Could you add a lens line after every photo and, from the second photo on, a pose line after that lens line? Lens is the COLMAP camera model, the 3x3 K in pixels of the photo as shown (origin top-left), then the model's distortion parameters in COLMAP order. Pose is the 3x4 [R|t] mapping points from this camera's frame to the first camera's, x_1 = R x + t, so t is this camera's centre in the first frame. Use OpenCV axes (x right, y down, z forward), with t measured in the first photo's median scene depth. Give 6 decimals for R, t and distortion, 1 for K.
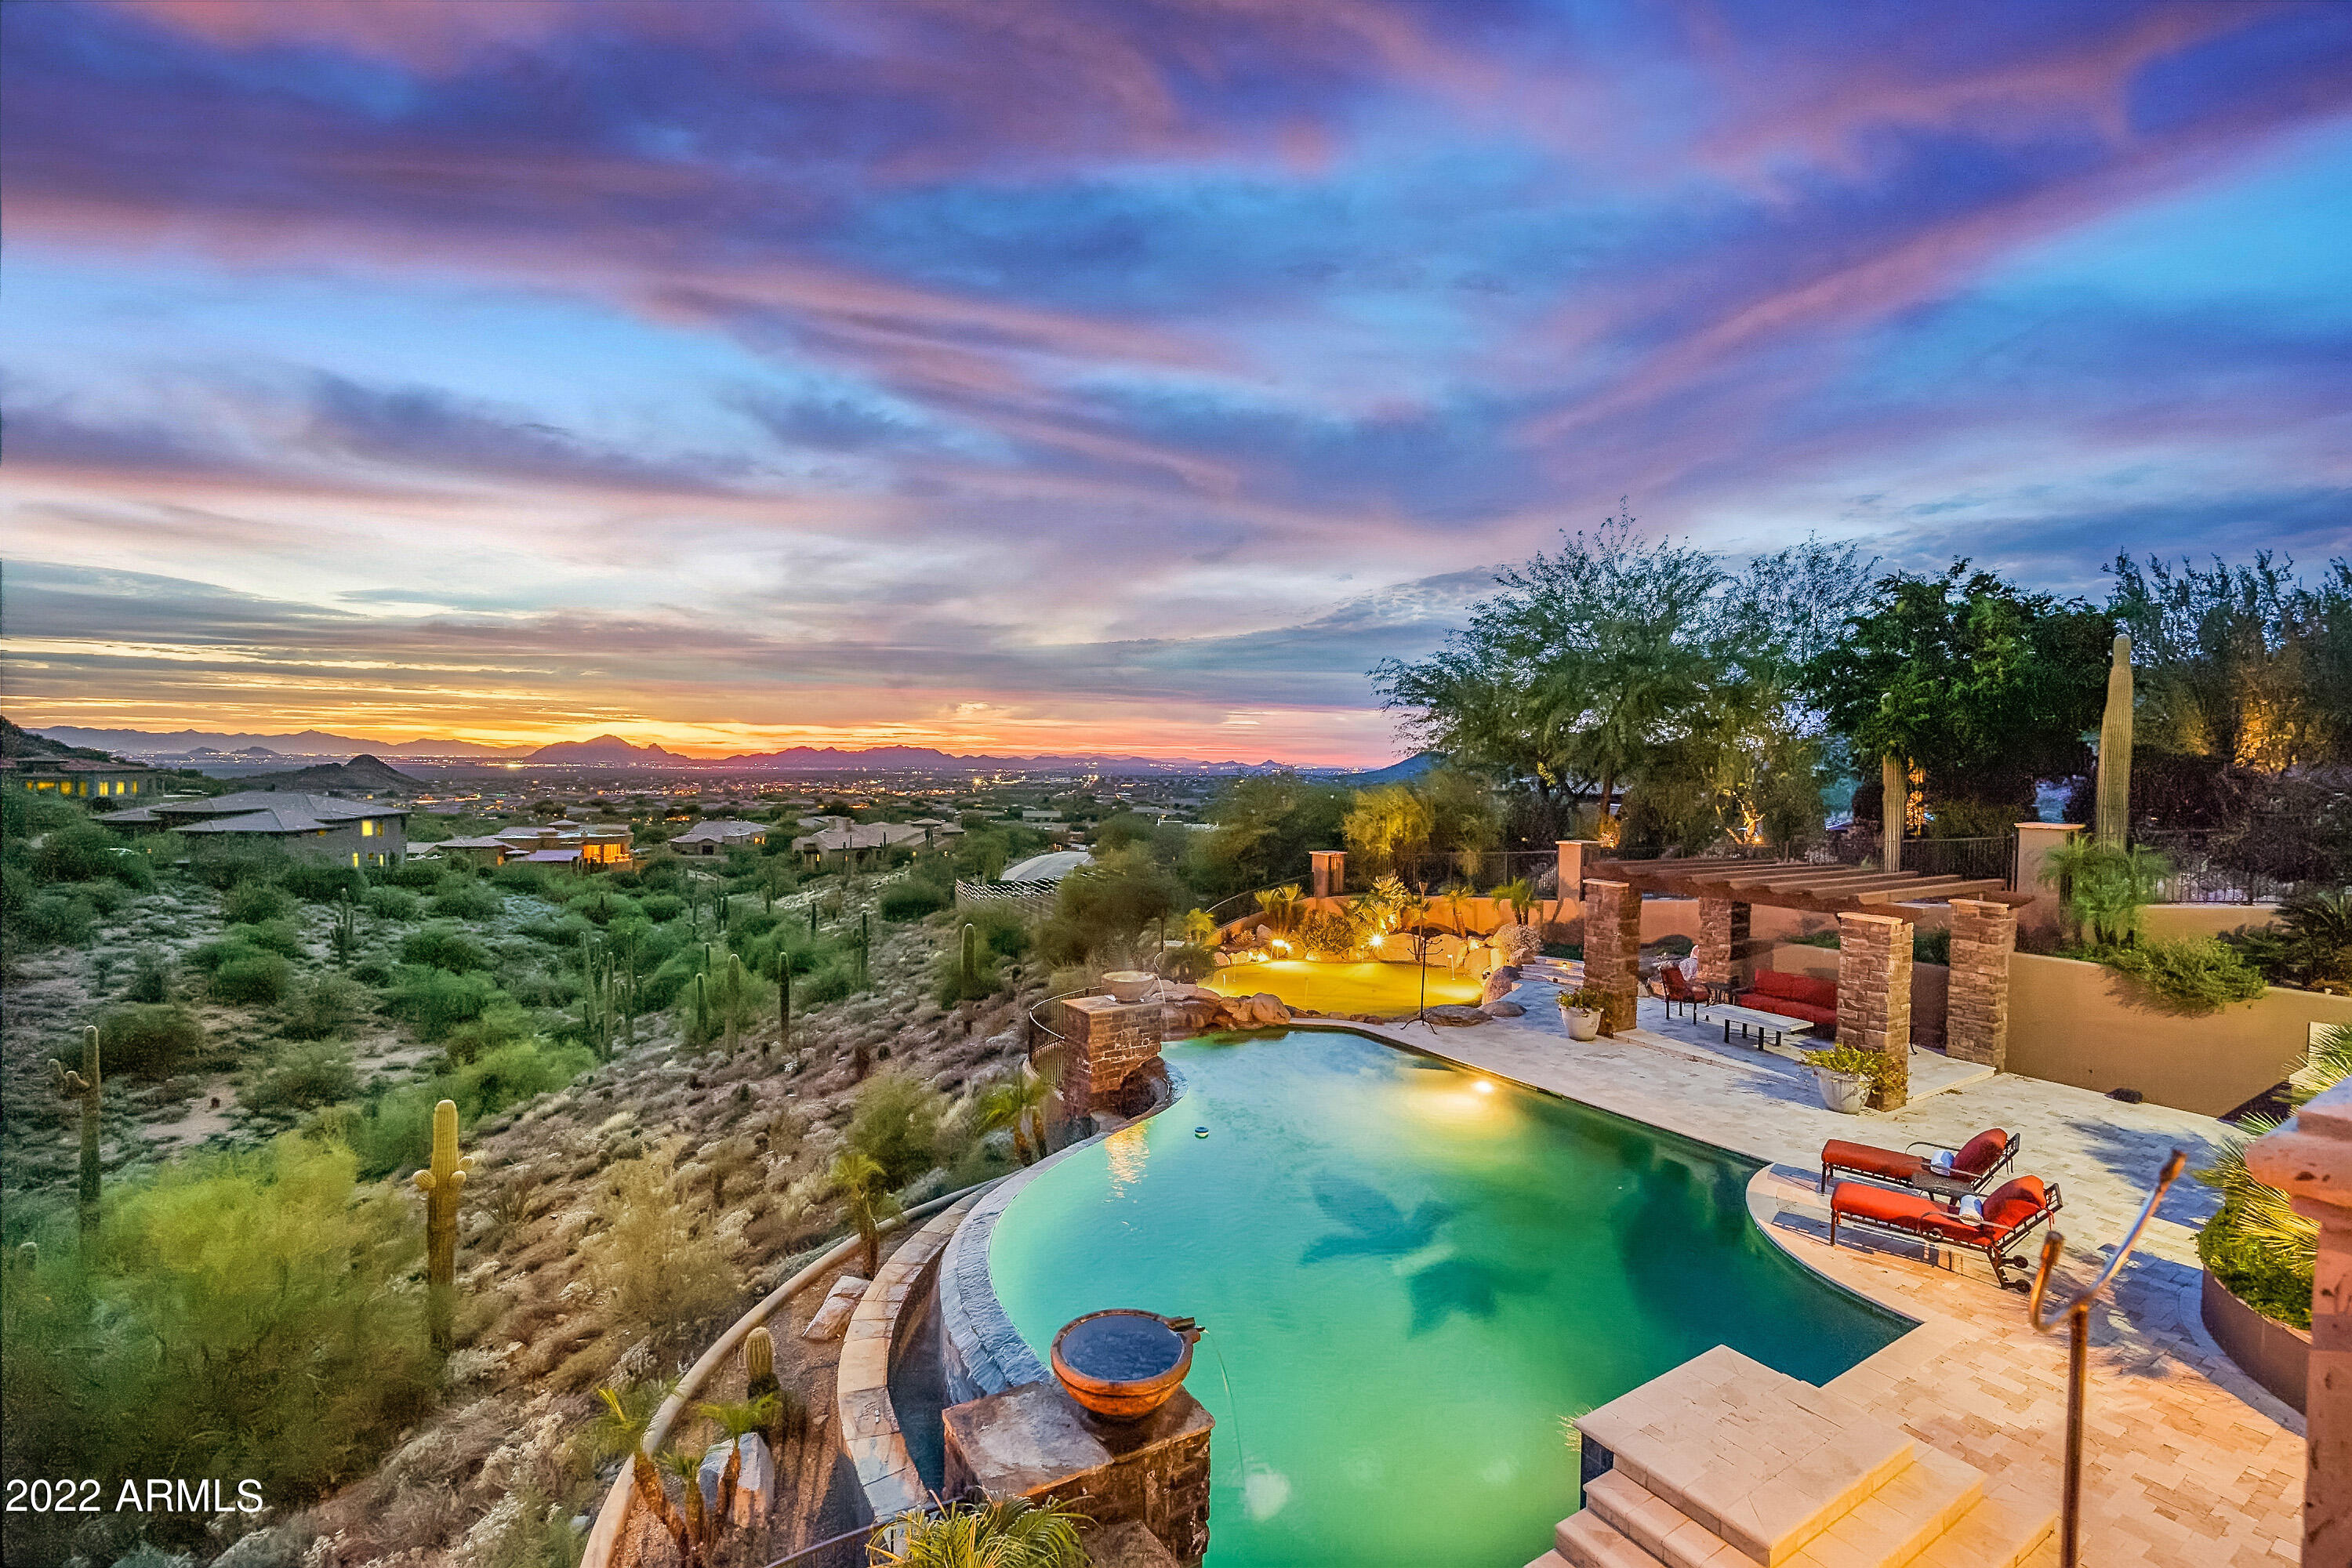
lens RADIAL K [[1060.3, 0, 1165.8], [0, 1060.3, 788.6], [0, 0, 1]] dist [-0.002925, 0.001852]
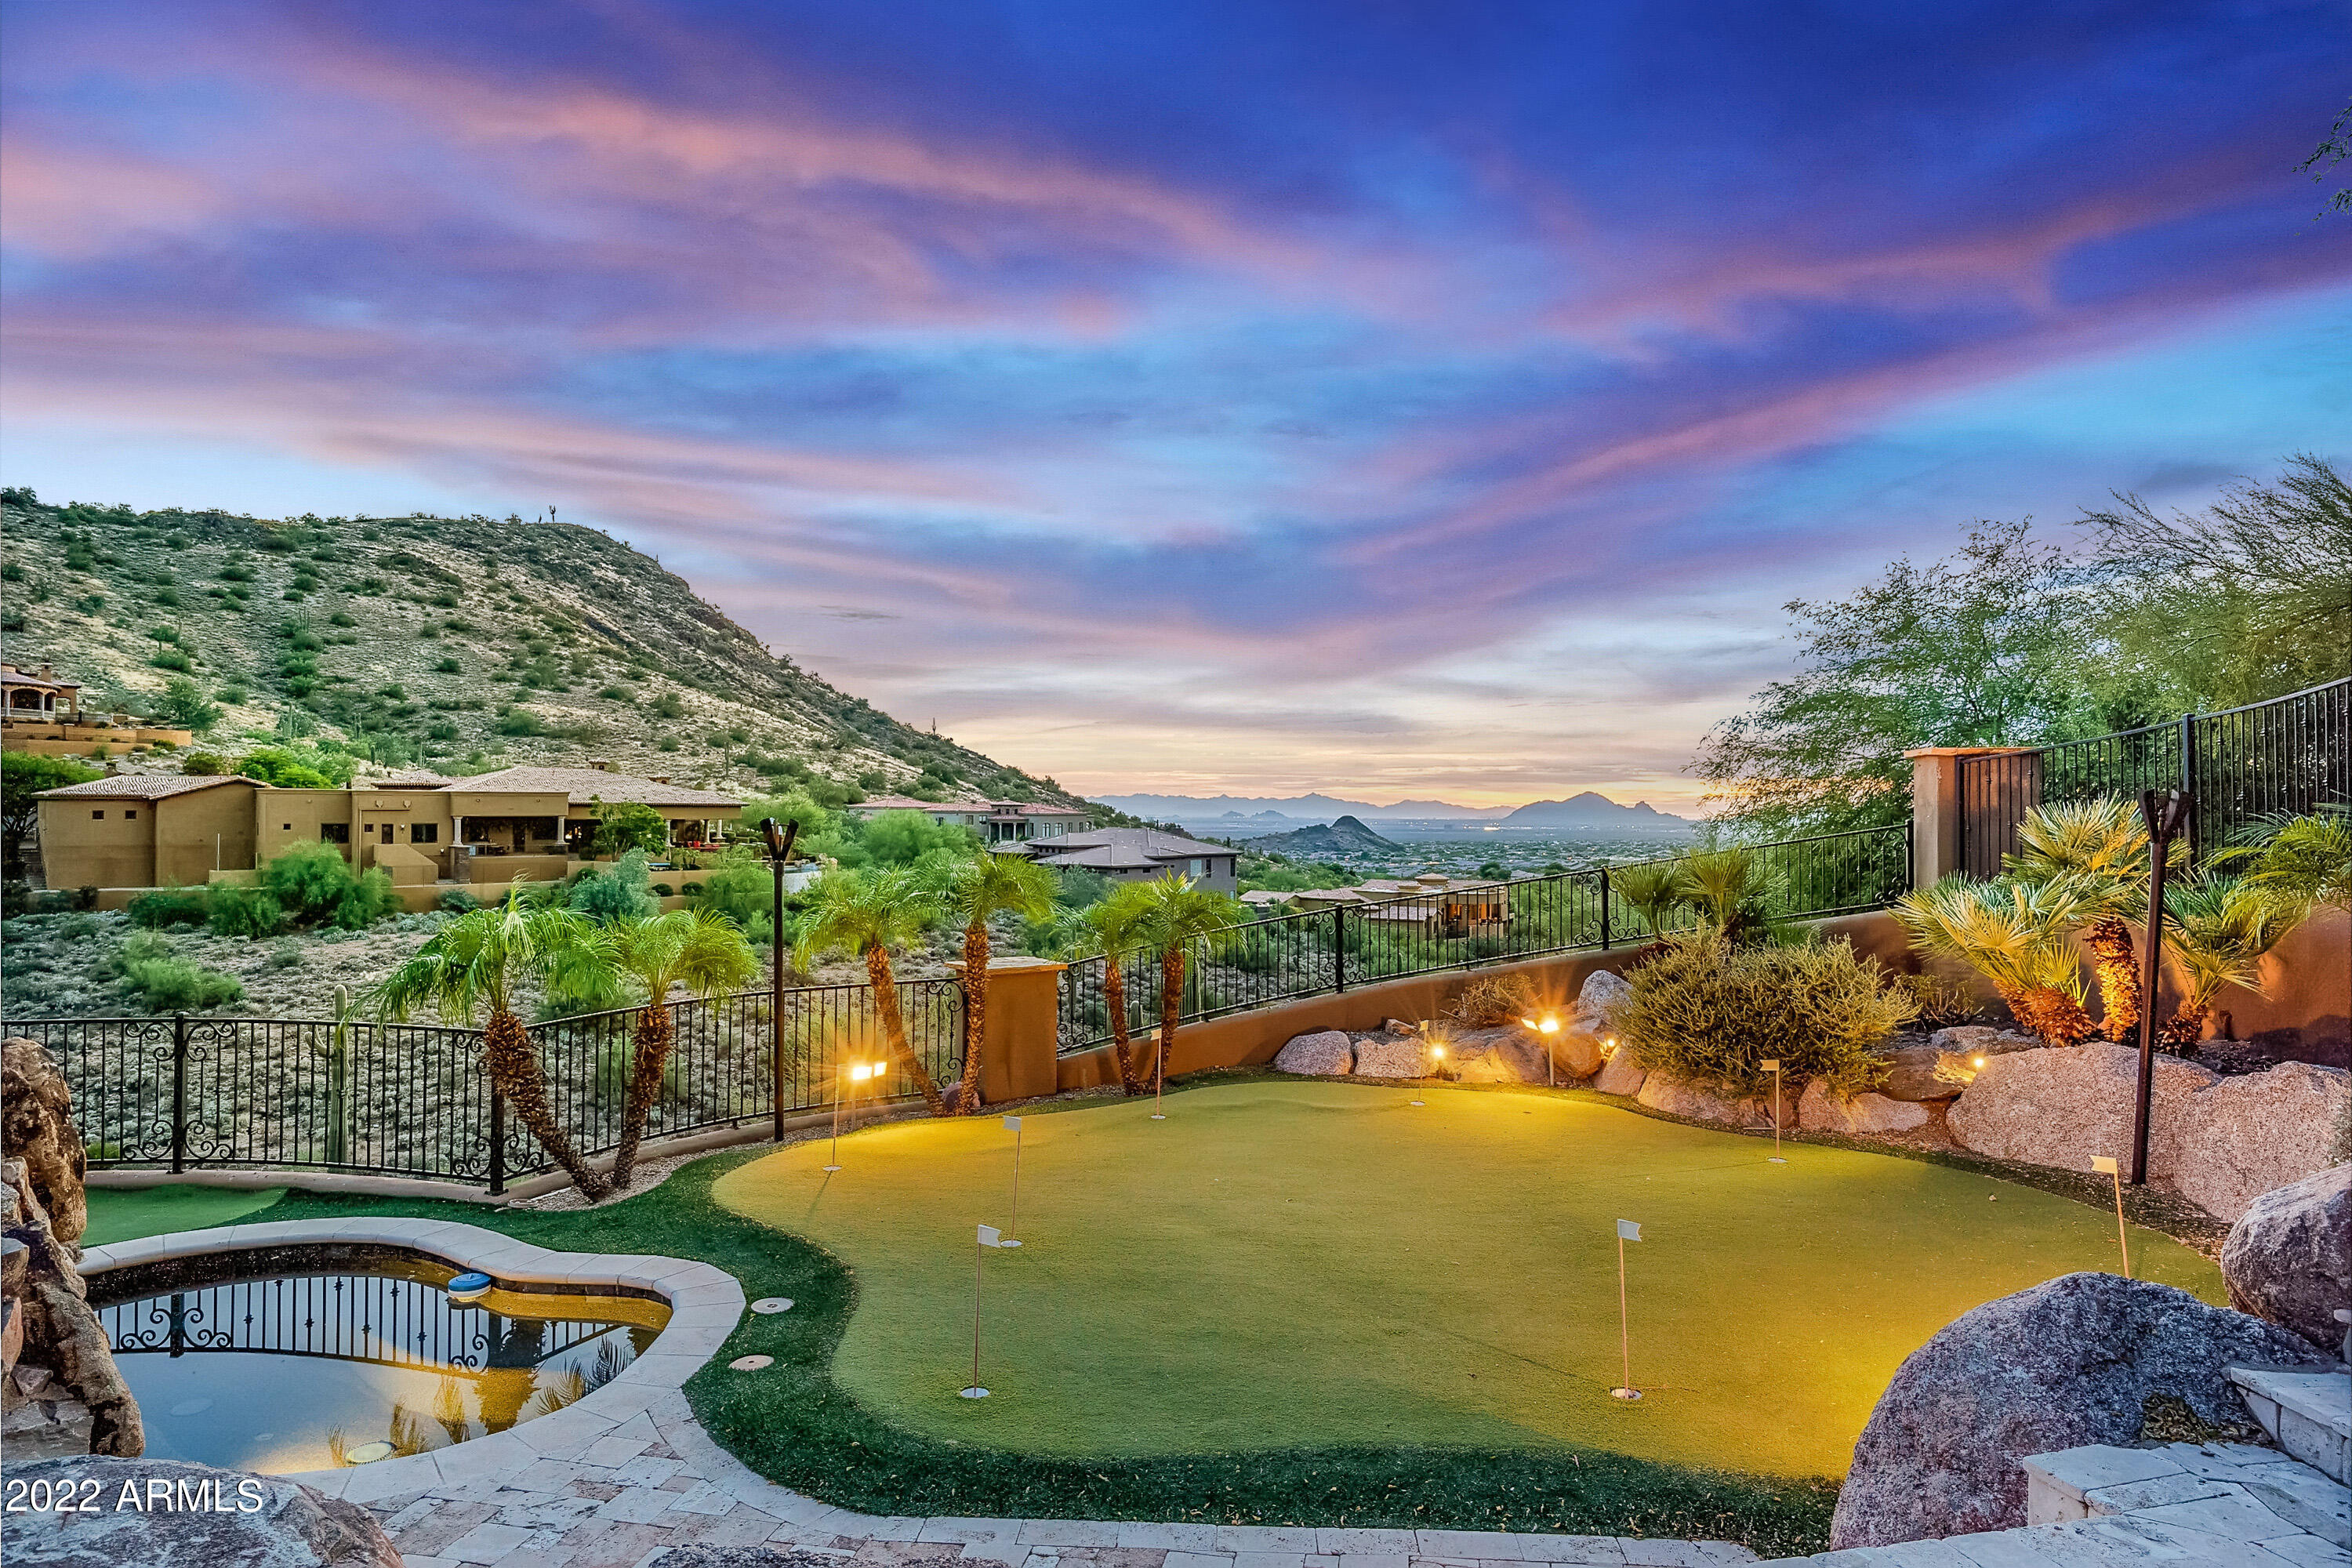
lens RADIAL K [[1362.0, 0, 1167.8], [0, 1362.0, 797.2], [0, 0, 1]] dist [-0.001478, 0.027132]
pose [[0.705189, -0.017251, -0.708810, 0.291175], [-0.014924, 0.999121, -0.039164, 0.104480], [0.708863, 0.038196, 0.704312, 0.693168]]
